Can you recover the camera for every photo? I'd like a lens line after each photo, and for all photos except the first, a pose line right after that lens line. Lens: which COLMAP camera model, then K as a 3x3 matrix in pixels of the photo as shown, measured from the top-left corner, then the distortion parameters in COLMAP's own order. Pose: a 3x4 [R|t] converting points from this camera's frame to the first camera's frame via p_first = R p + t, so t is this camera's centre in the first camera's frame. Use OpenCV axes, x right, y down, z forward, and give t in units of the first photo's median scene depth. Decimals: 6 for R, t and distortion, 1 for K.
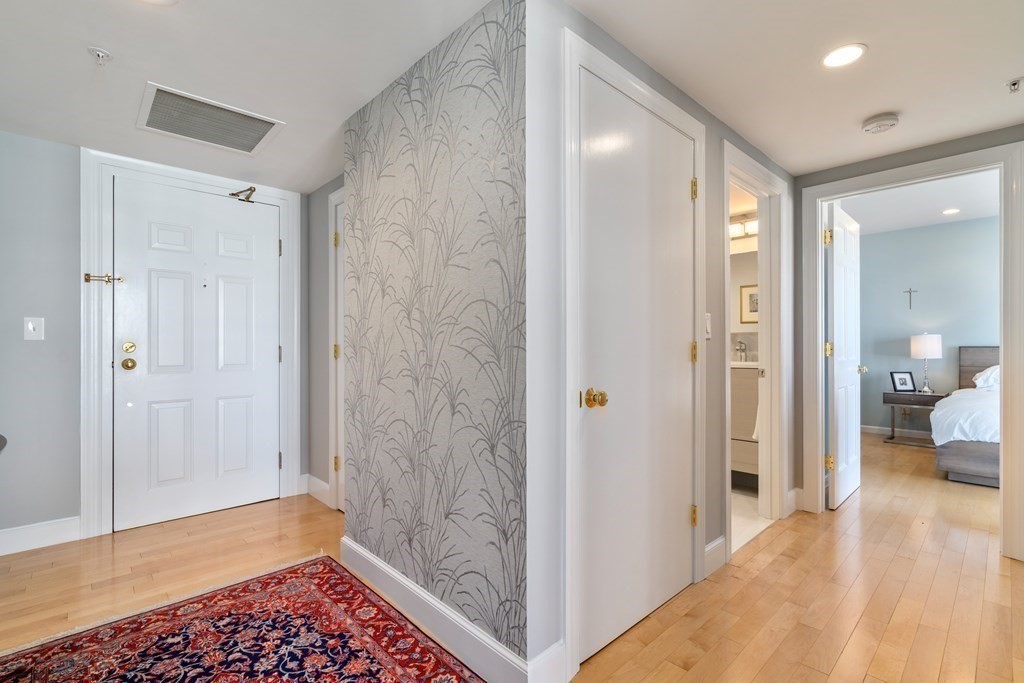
lens RADIAL K [[473.5, 0, 511.3], [0, 473.5, 347.4], [0, 0, 1]] dist [-0.007541, 0.001741]
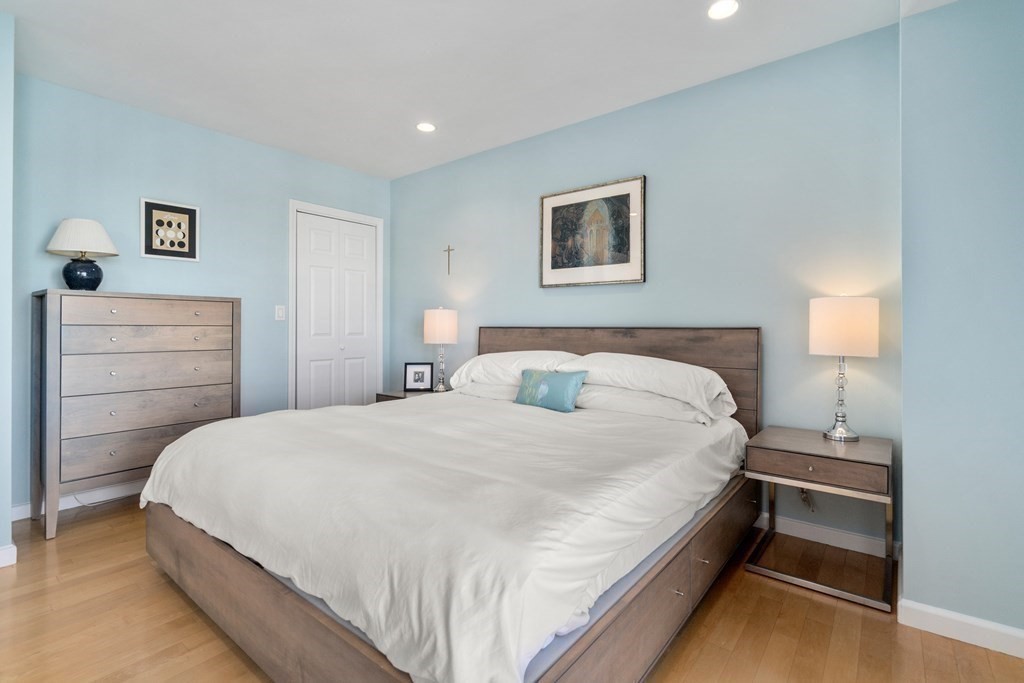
lens RADIAL K [[473.5, 0, 509.3], [0, 473.5, 325.1], [0, 0, 1]] dist [-0.007541, 0.001741]
pose [[0.988375, 0.011683, 0.151584, 0.872146], [-0.010212, 0.999893, -0.010479, 0.002170], [-0.151691, 0.008810, 0.988389, 0.292860]]
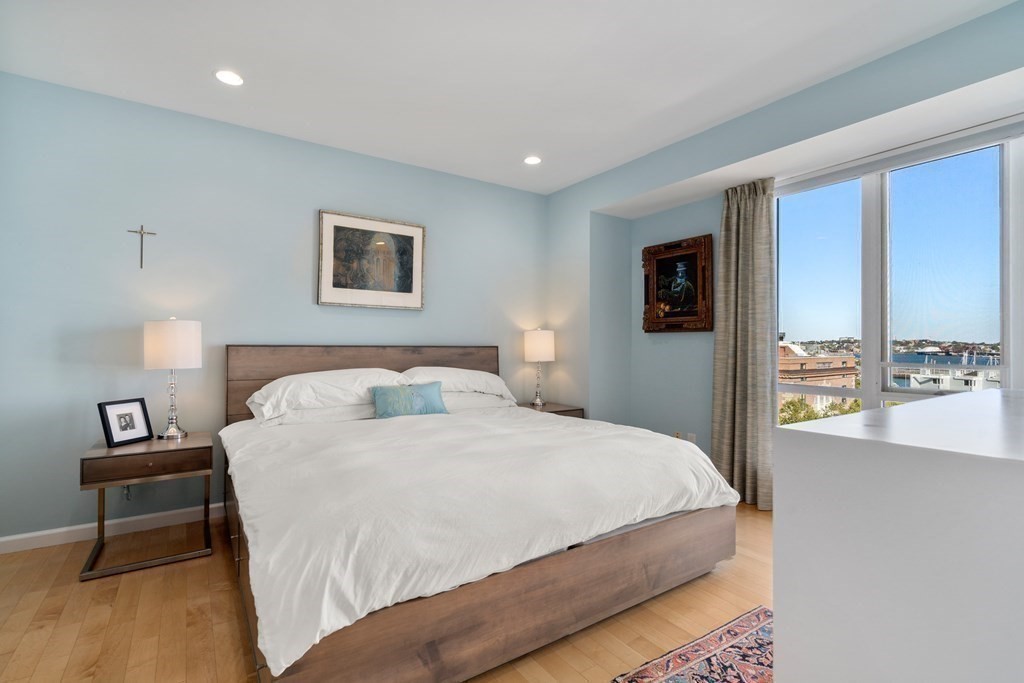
lens RADIAL K [[473.5, 0, 504.5], [0, 473.5, 340.4], [0, 0, 1]] dist [-0.007541, 0.001741]
pose [[0.163394, 0.016652, 0.986420, 0.447955], [-0.003561, 0.999861, -0.016289, 0.000437], [-0.986554, -0.000851, 0.163430, 0.575853]]
